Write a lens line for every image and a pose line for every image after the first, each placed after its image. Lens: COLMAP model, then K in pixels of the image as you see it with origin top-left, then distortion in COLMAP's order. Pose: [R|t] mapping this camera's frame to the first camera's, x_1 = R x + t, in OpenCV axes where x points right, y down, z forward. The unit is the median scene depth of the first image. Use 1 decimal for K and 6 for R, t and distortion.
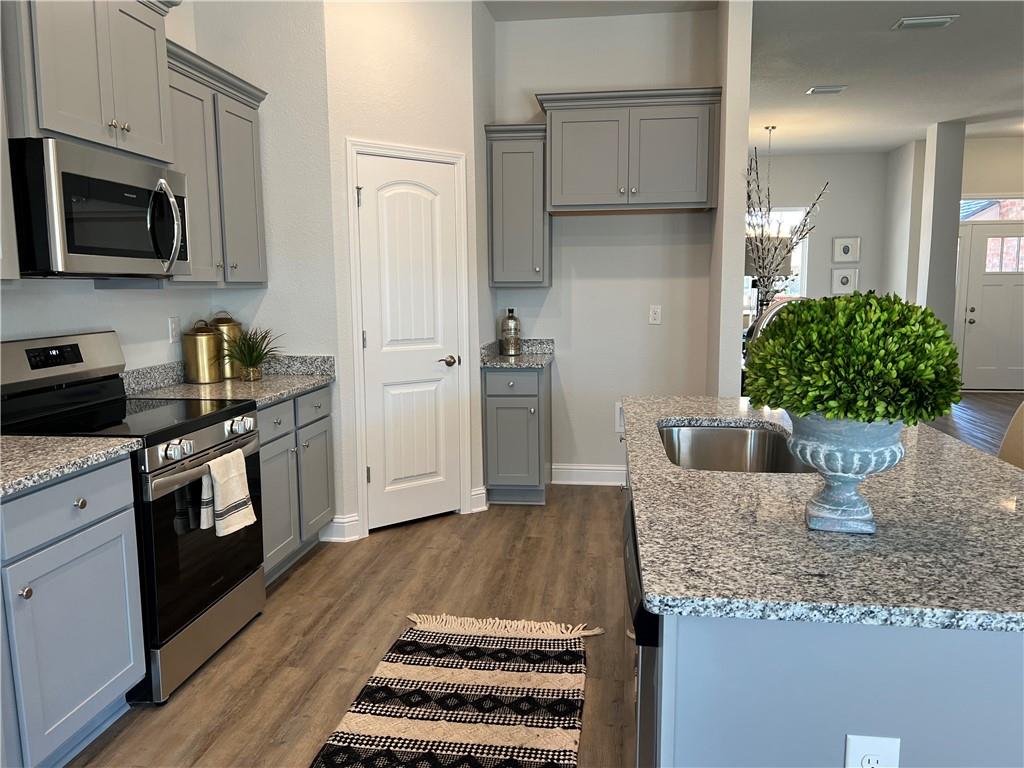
lens RADIAL K [[767.5, 0, 520.6], [0, 767.5, 381.0], [0, 0, 1]] dist [0.063854, -0.084985]
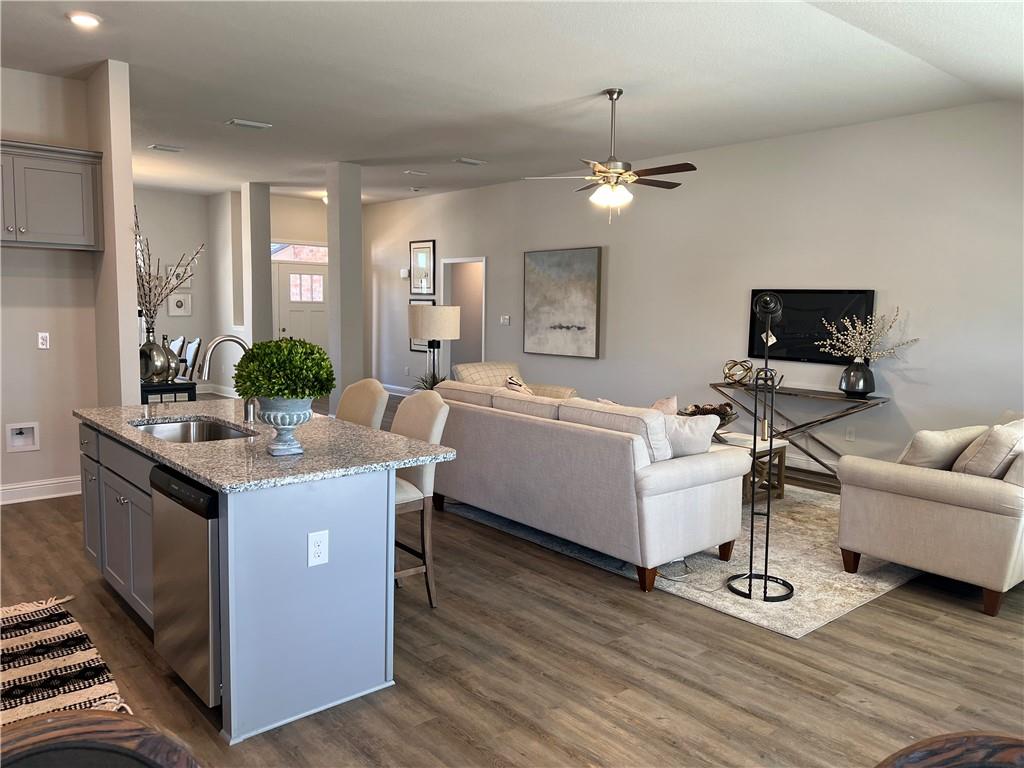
lens RADIAL K [[767.5, 0, 520.6], [0, 767.5, 381.0], [0, 0, 1]] dist [0.063854, -0.084985]
pose [[0.664719, -0.056724, 0.744937, -0.253989], [0.070287, 0.997439, 0.013233, 0.005839], [-0.743780, 0.043563, 0.667004, -0.306318]]
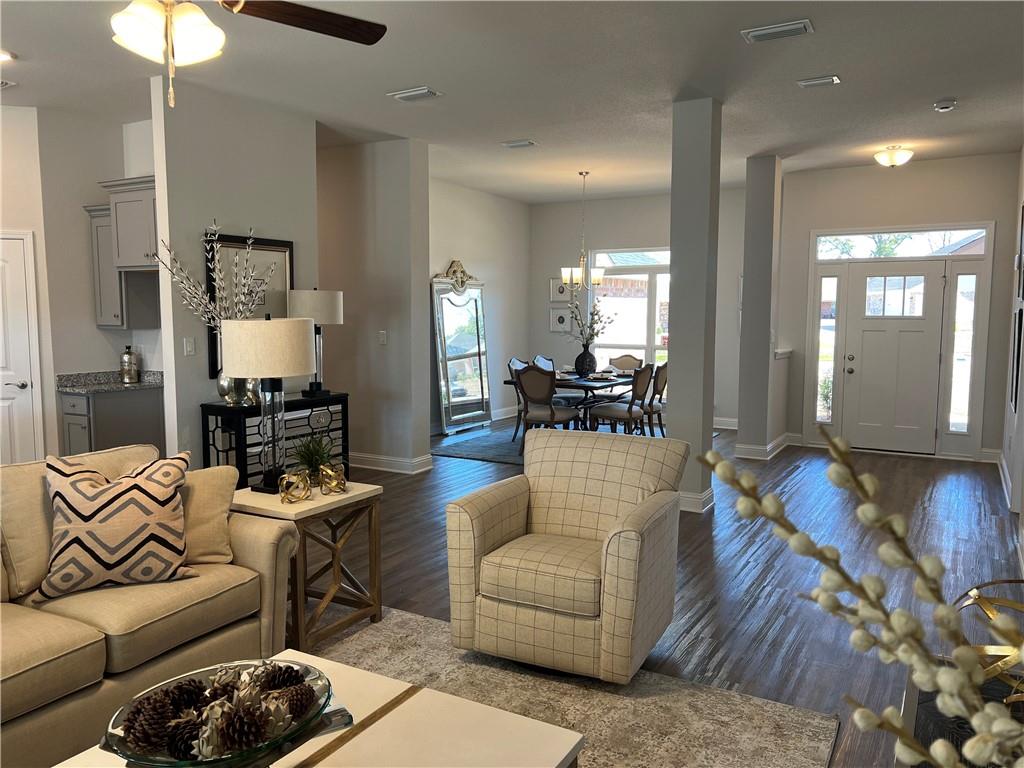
lens RADIAL K [[767.5, 0, 520.6], [0, 767.5, 381.0], [0, 0, 1]] dist [0.063854, -0.084985]
pose [[0.925096, 0.044940, -0.377066, 1.314681], [-0.057133, 0.998141, -0.021209, -0.057629], [0.375412, 0.041164, 0.925944, 0.086847]]
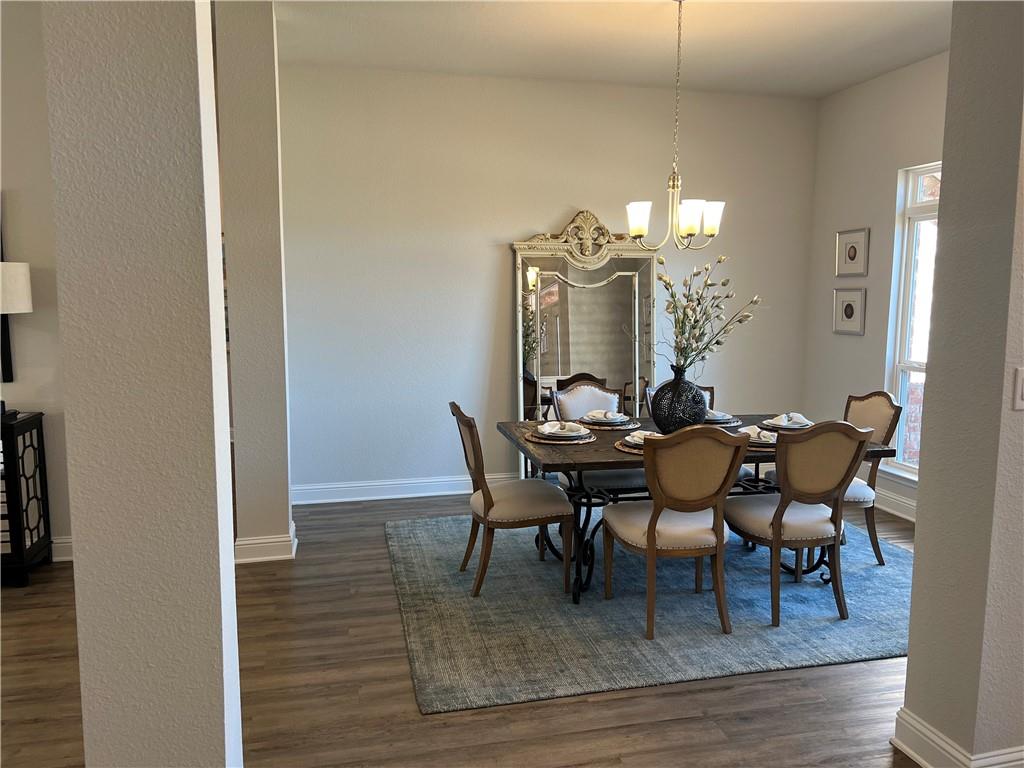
lens RADIAL K [[767.5, 0, 520.6], [0, 767.5, 381.0], [0, 0, 1]] dist [0.063854, -0.084985]
pose [[0.361216, 0.112701, -0.925647, 1.539485], [-0.121261, 0.989917, 0.073207, -0.242026], [0.924564, 0.085801, 0.371240, 1.558433]]
